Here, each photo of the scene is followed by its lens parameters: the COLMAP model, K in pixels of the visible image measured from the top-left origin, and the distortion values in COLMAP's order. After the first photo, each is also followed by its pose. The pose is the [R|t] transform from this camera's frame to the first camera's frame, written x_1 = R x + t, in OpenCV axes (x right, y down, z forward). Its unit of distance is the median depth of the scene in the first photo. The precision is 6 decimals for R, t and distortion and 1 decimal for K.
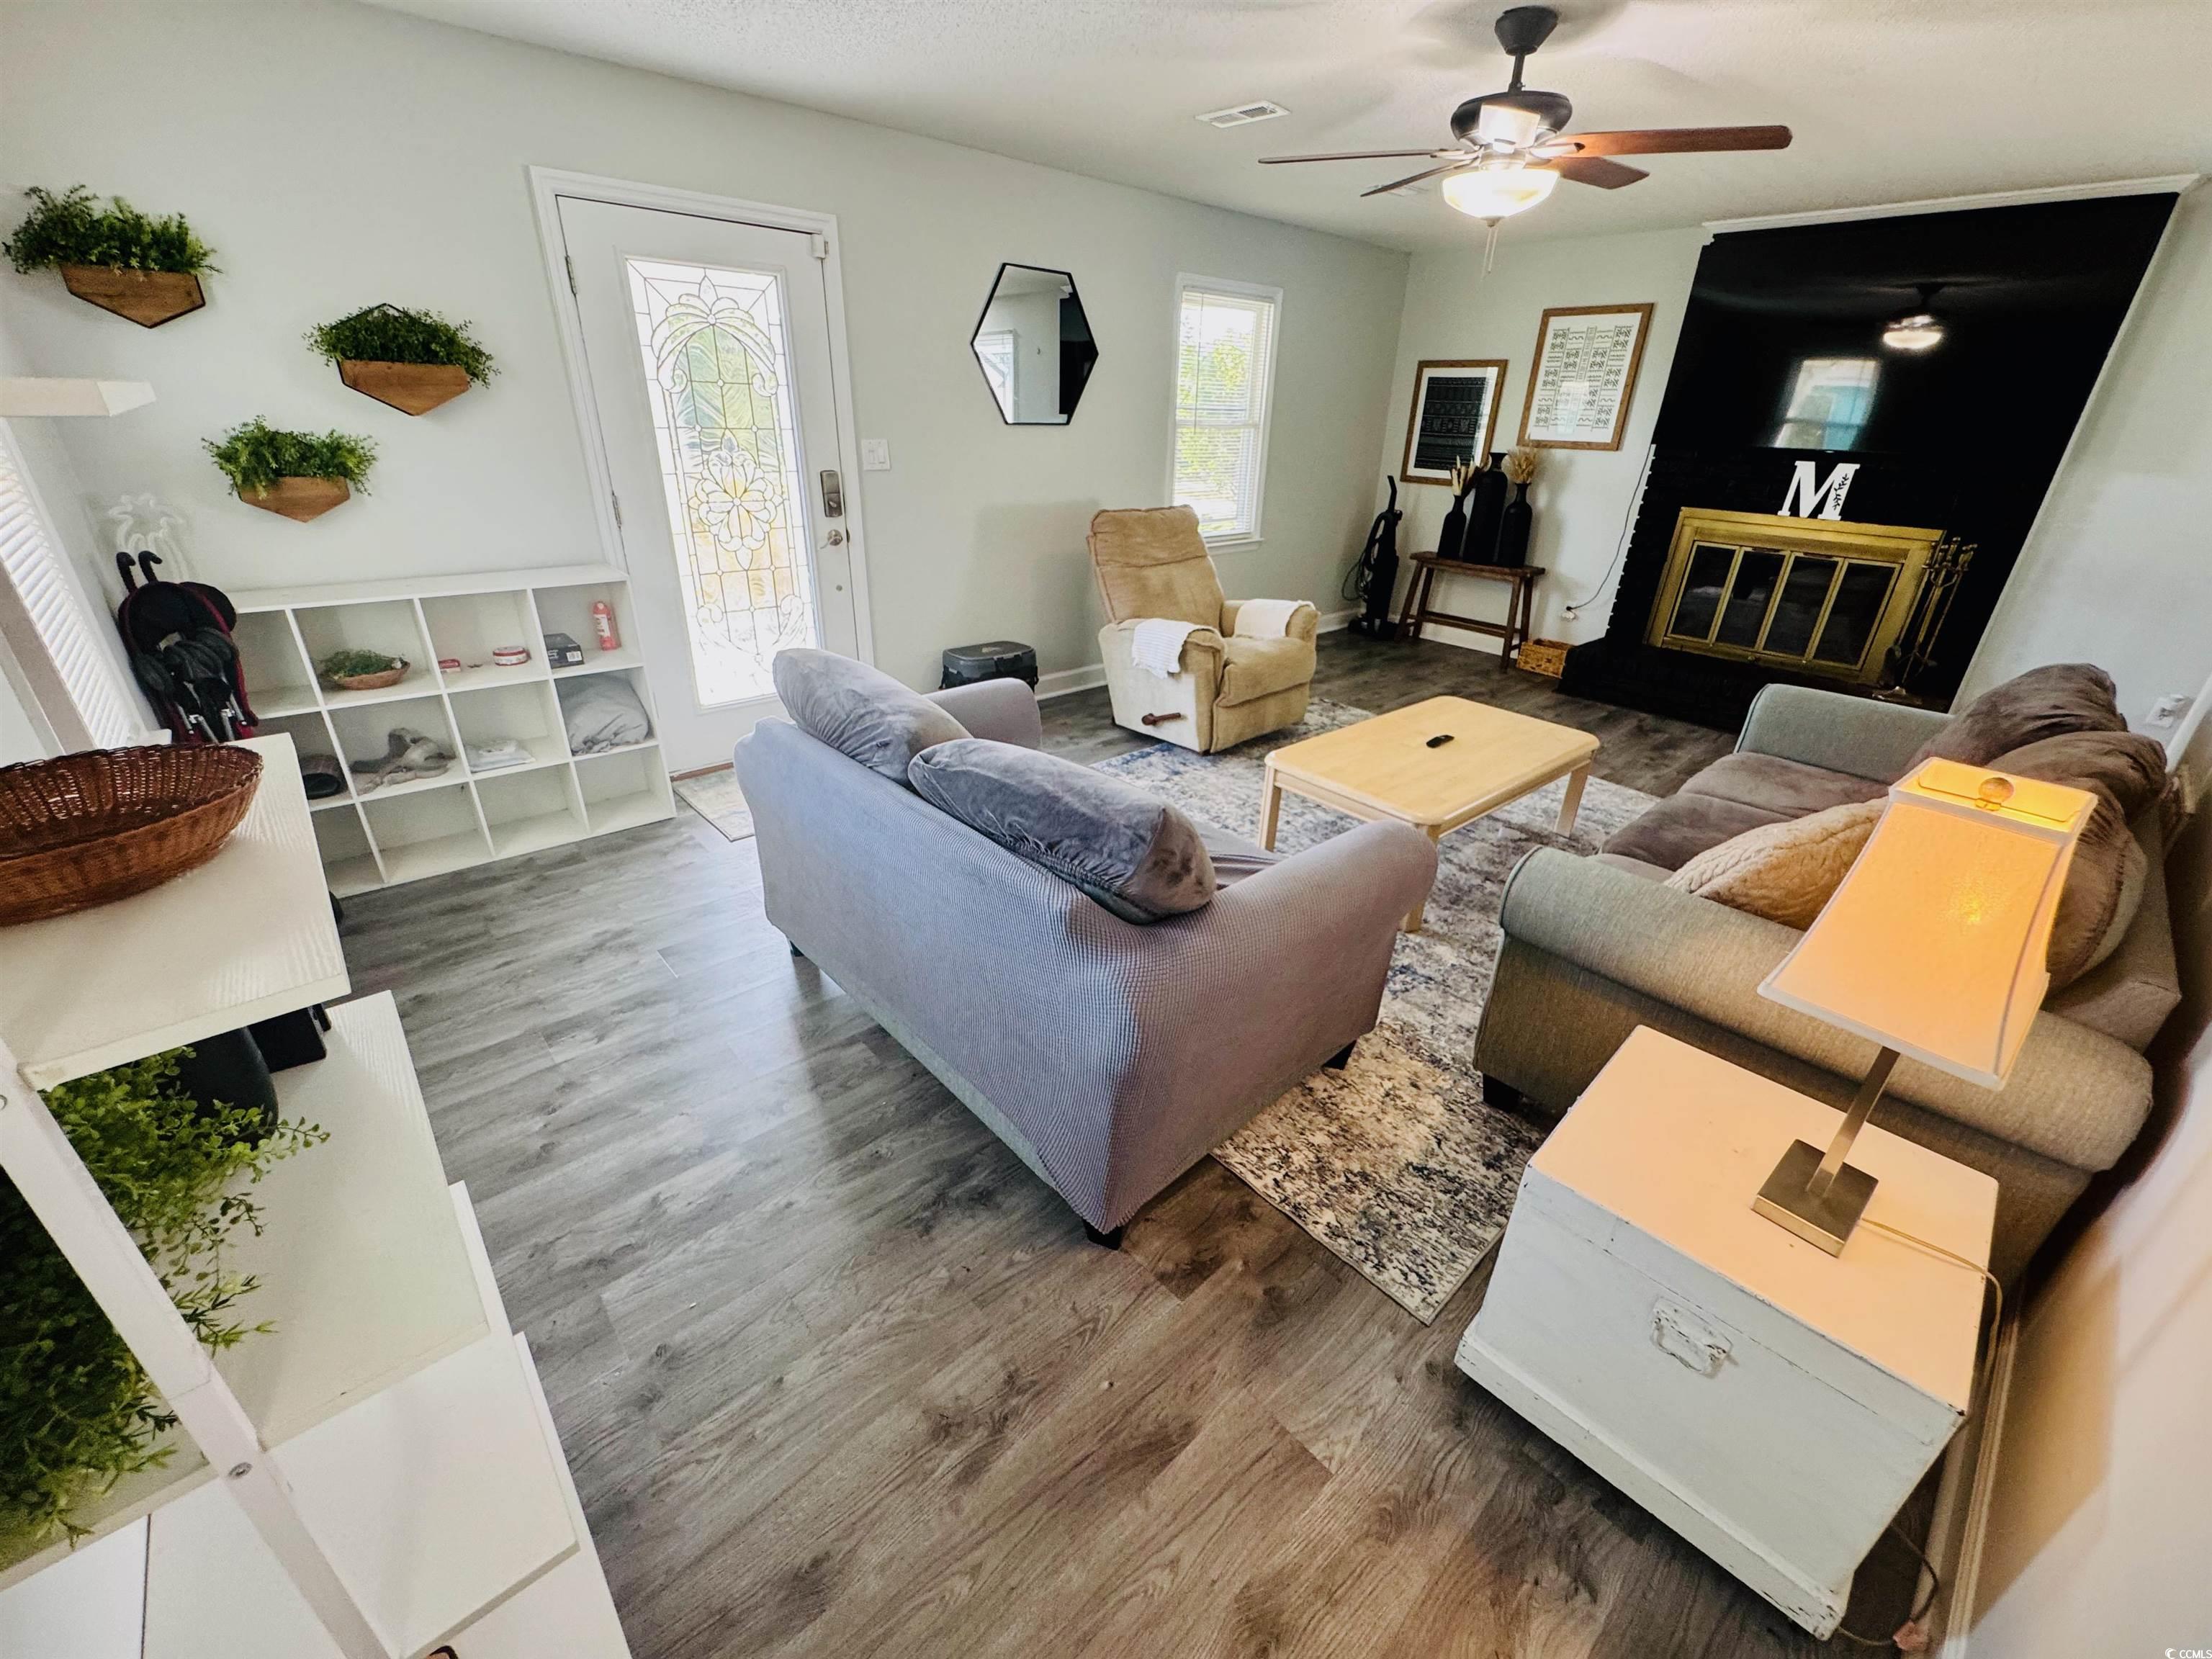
lens RADIAL K [[886.1, 0, 1109.1], [0, 886.1, 823.5], [0, 0, 1]] dist [-0.007579, 0.000583]
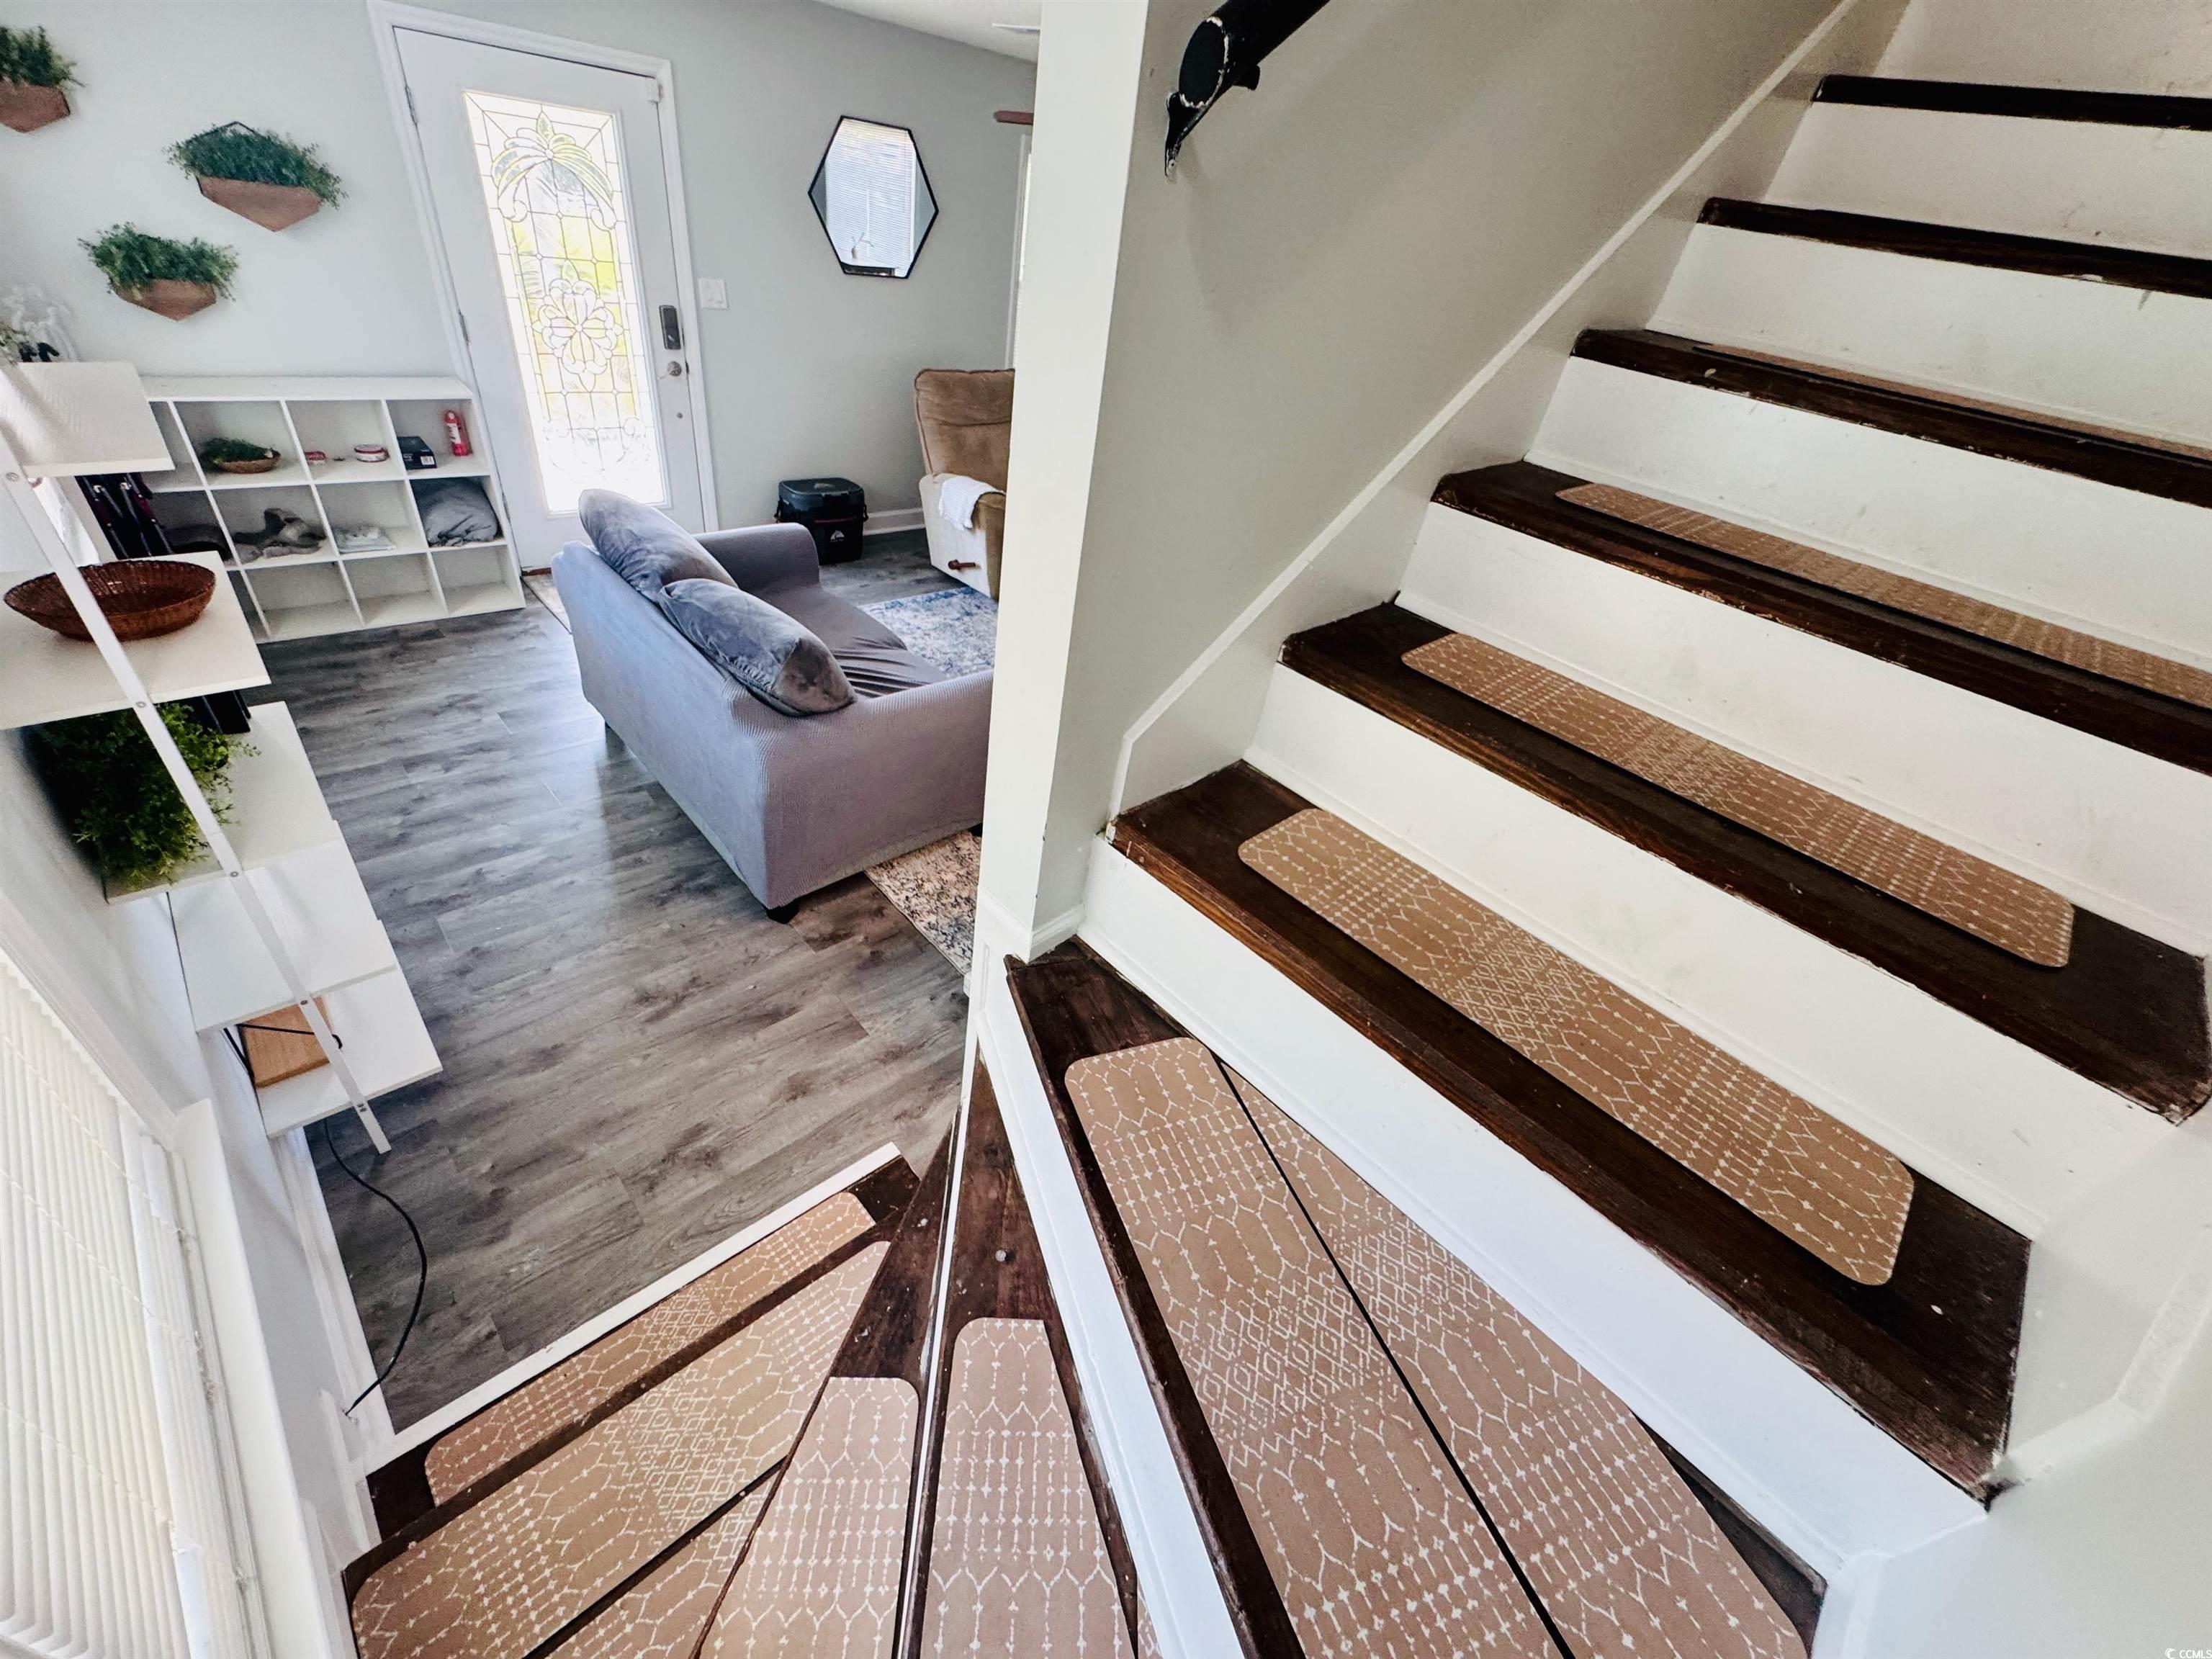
lens RADIAL K [[886.1, 0, 1109.1], [0, 886.1, 823.5], [0, 0, 1]] dist [-0.007579, 0.000583]
pose [[0.992496, 0.088139, 0.084757, 0.289415], [-0.102331, 0.978121, 0.181131, -0.025020], [-0.066938, -0.188445, 0.979800, -0.367512]]
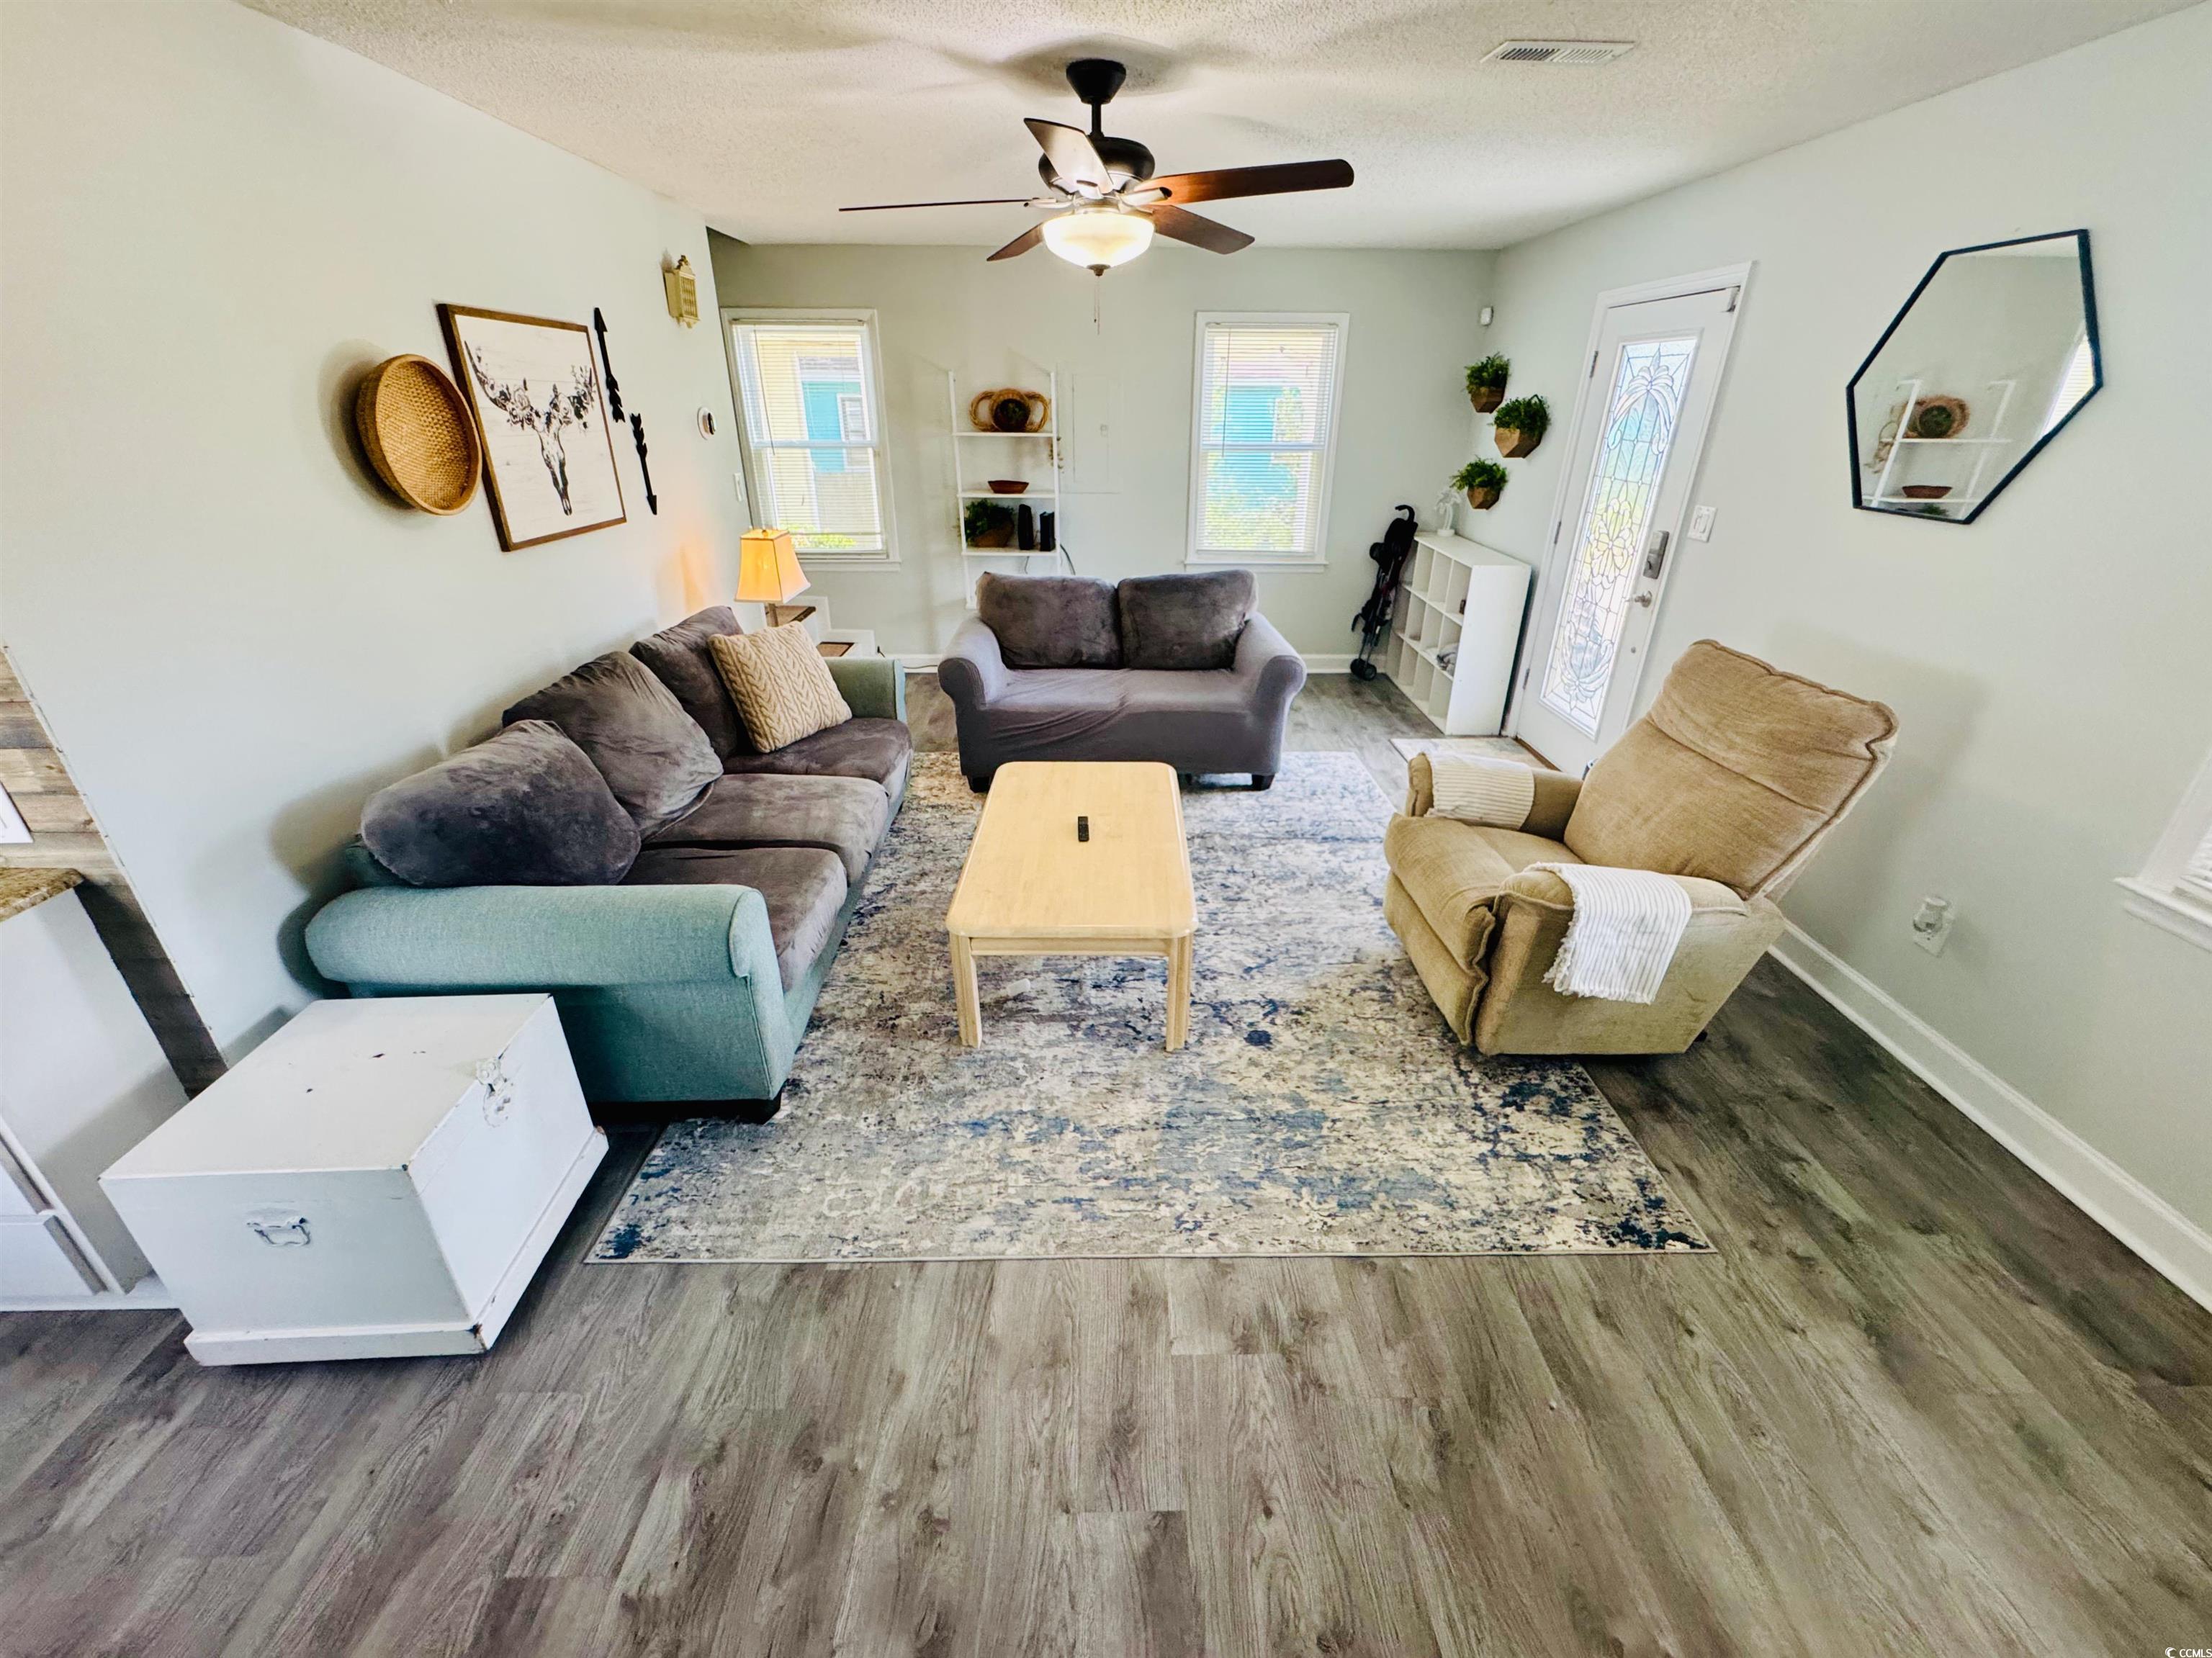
lens RADIAL K [[893.1, 0, 1108.7], [0, 893.1, 823.6], [0, 0, 1]] dist [-0.007951, -0.000603]
pose [[-0.661121, 0.295404, -0.689678, 1.198921], [-0.341309, 0.700195, 0.627084, -0.825868], [0.668153, 0.649972, -0.362090, 1.652730]]
